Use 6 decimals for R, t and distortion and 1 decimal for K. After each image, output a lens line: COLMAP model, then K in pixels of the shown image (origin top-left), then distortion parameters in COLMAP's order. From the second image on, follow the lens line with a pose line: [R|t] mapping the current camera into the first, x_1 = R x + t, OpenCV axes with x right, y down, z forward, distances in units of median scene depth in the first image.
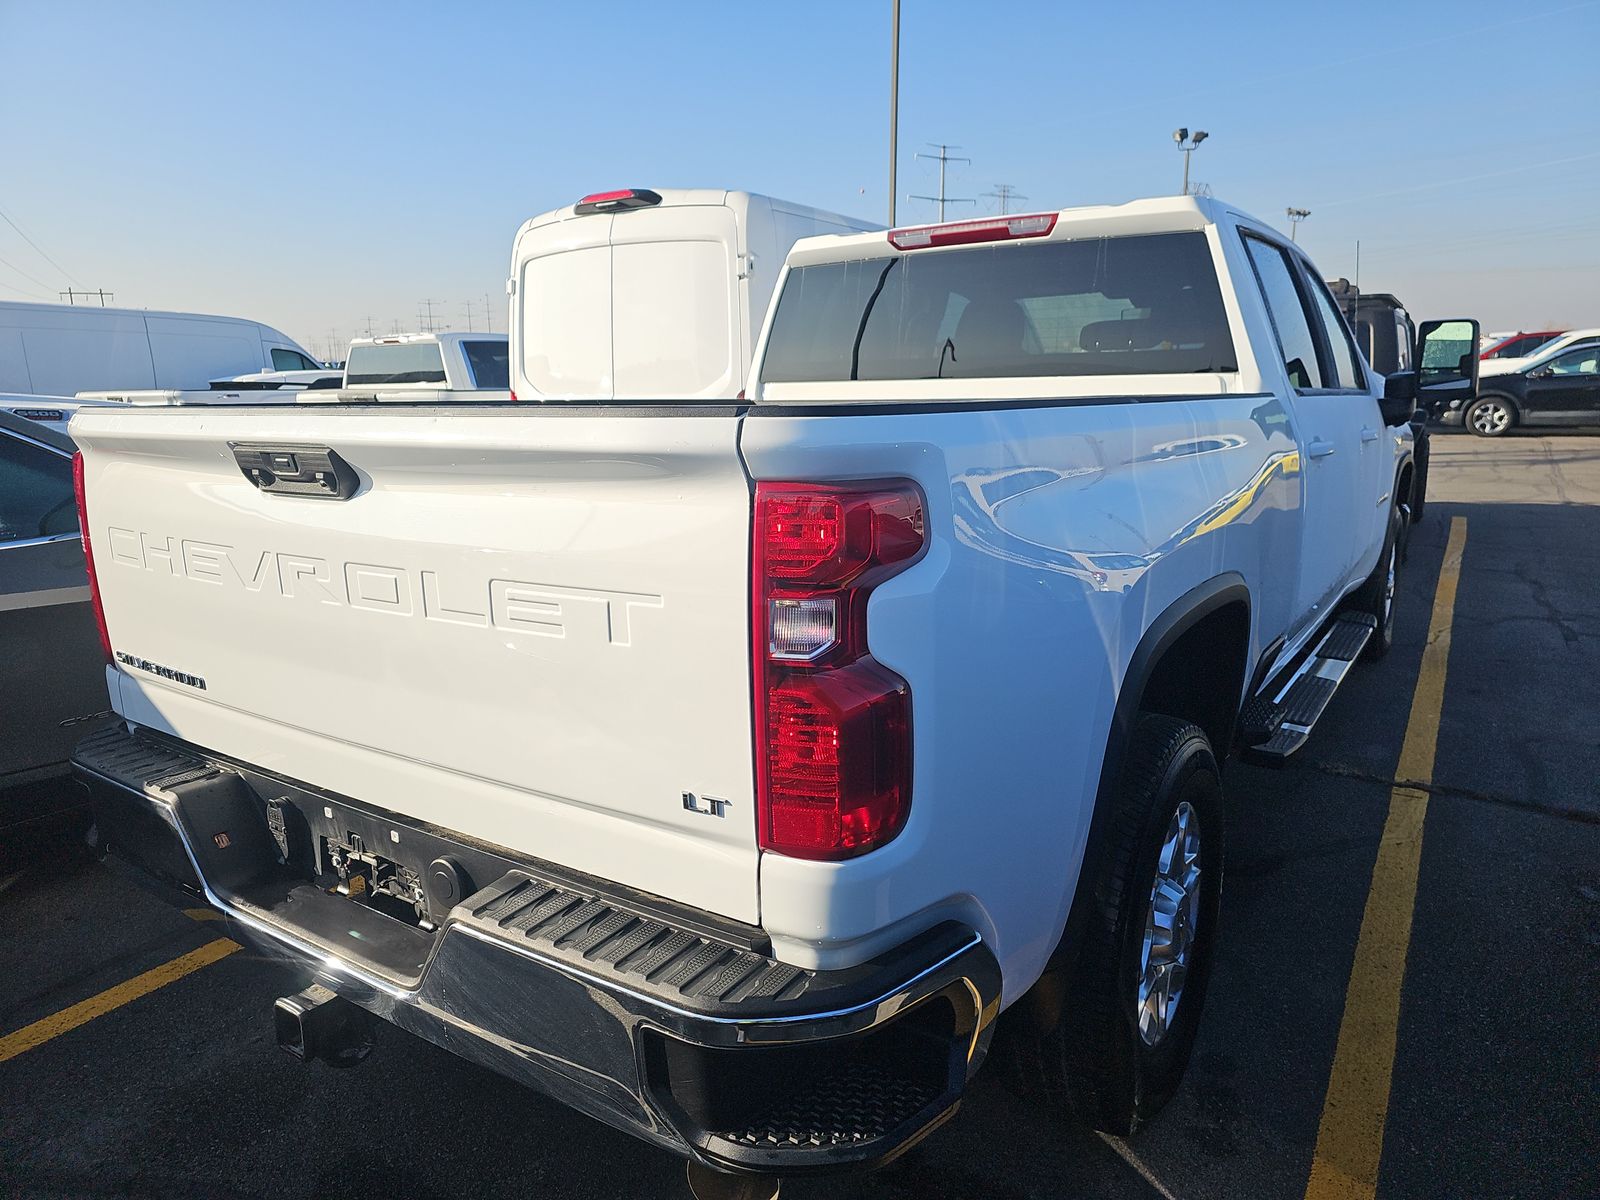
lens RADIAL K [[1075.8, 0, 779.8], [0, 1075.8, 594.0], [0, 0, 1]] dist [0.041134, -0.001365]
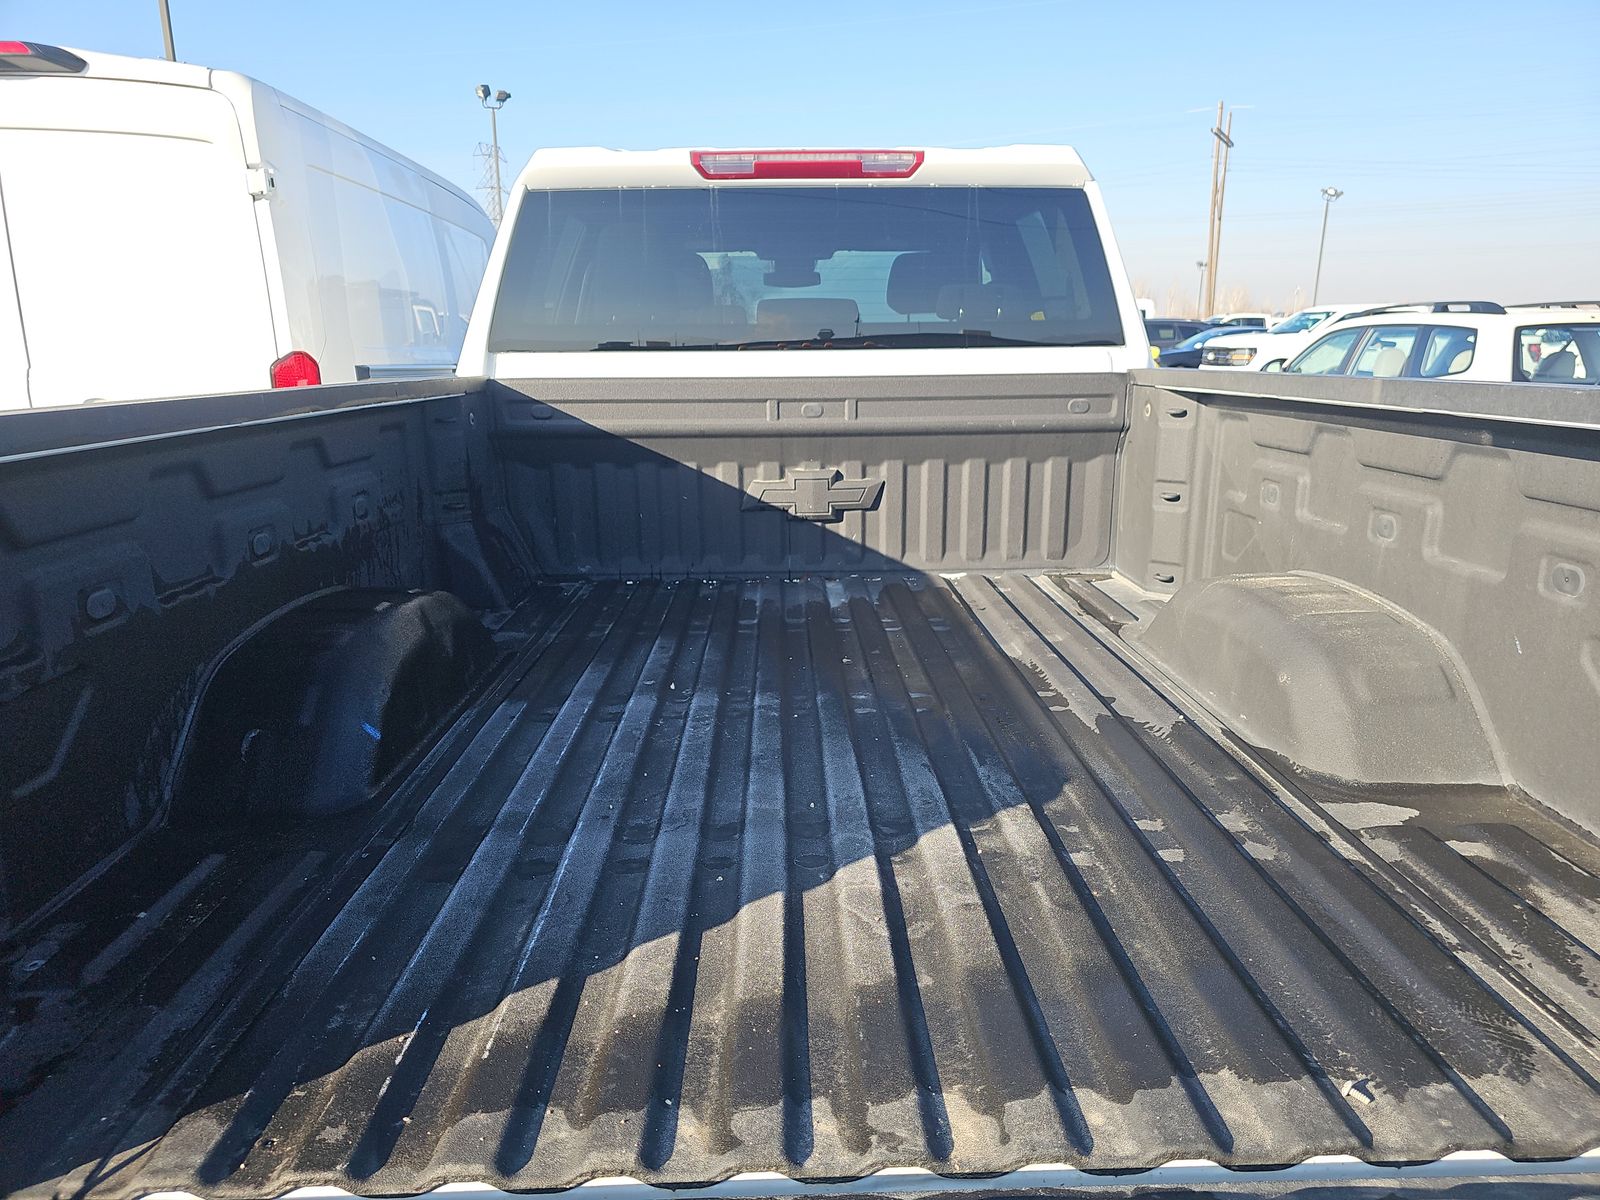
lens RADIAL K [[1080.2, 0, 809.1], [0, 1080.2, 604.5], [0, 0, 1]] dist [0.045438, -0.027457]
pose [[0.801307, -0.136054, 0.582577, -0.296392], [0.112081, 0.990695, 0.077204, -0.068029], [-0.587661, 0.003432, 0.809100, 0.319120]]
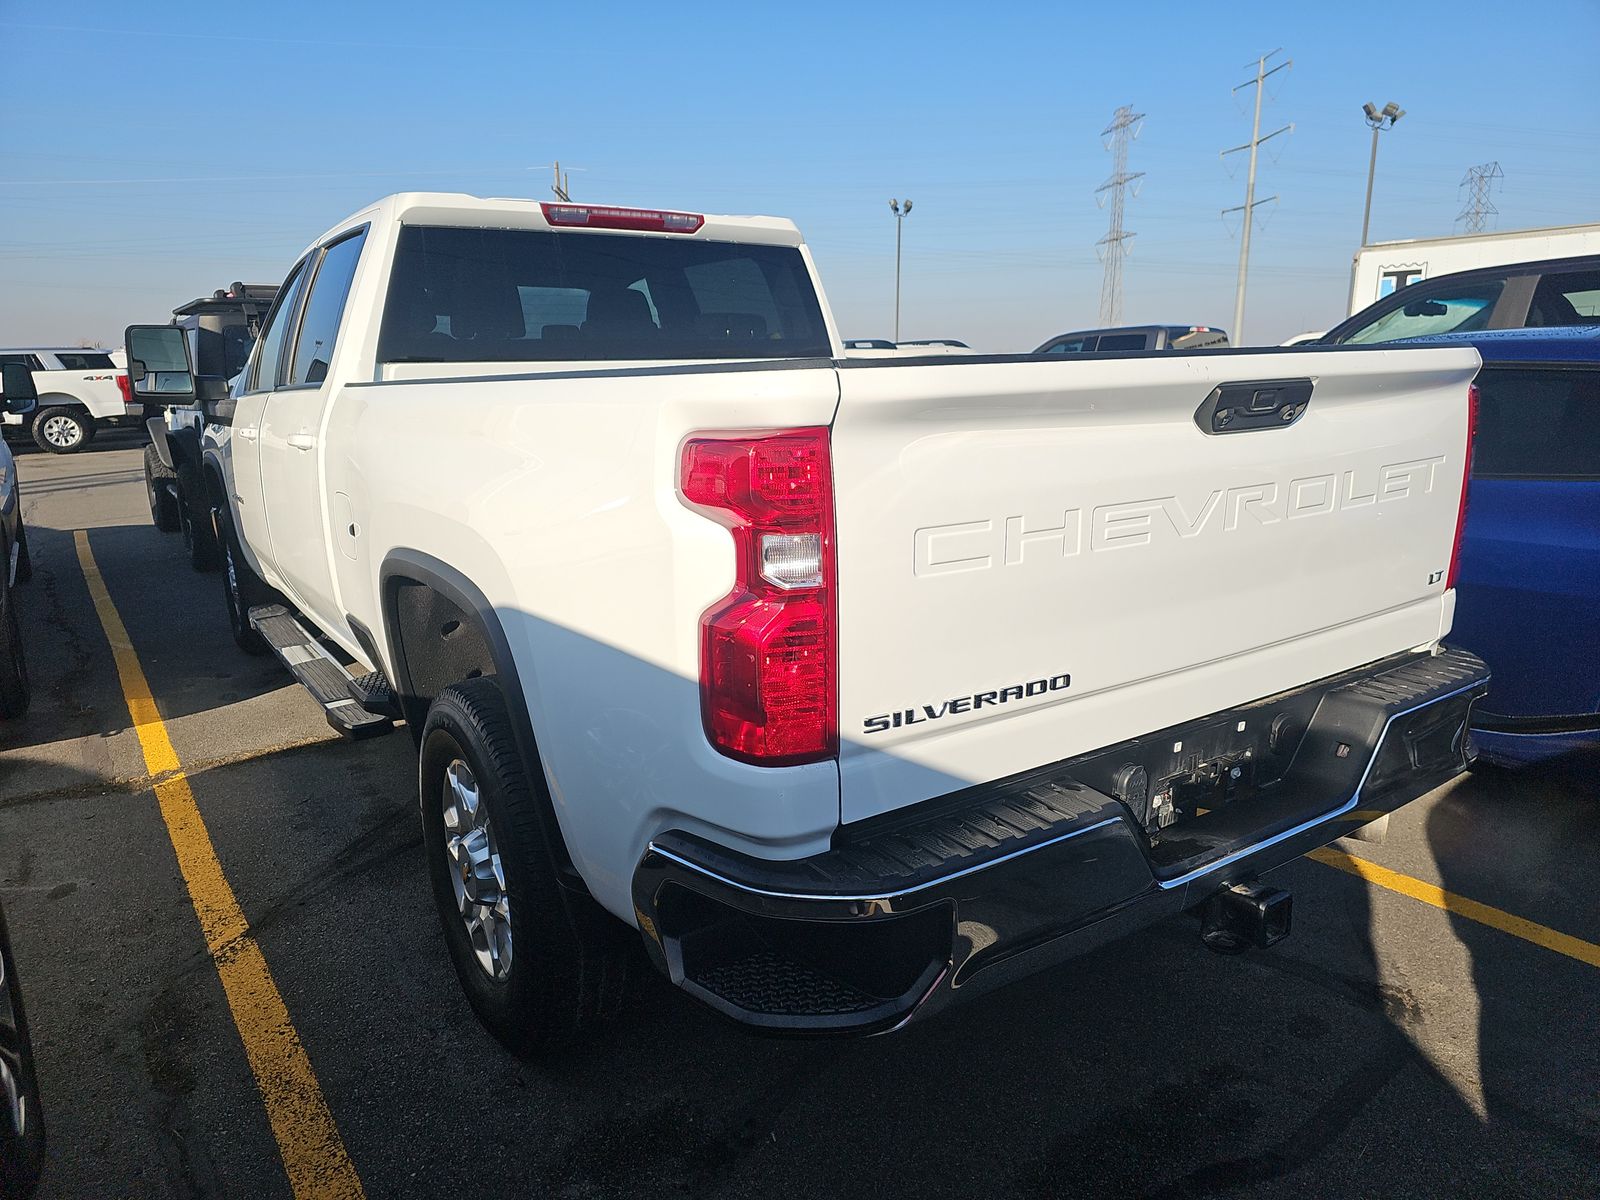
lens RADIAL K [[1080.2, 0, 809.1], [0, 1080.2, 604.5], [0, 0, 1]] dist [0.045438, -0.027457]
pose [[0.347629, -0.191722, 0.917822, -0.710281], [0.197787, 0.971840, 0.128093, -0.064525], [-0.916534, 0.137004, 0.375759, 0.444211]]
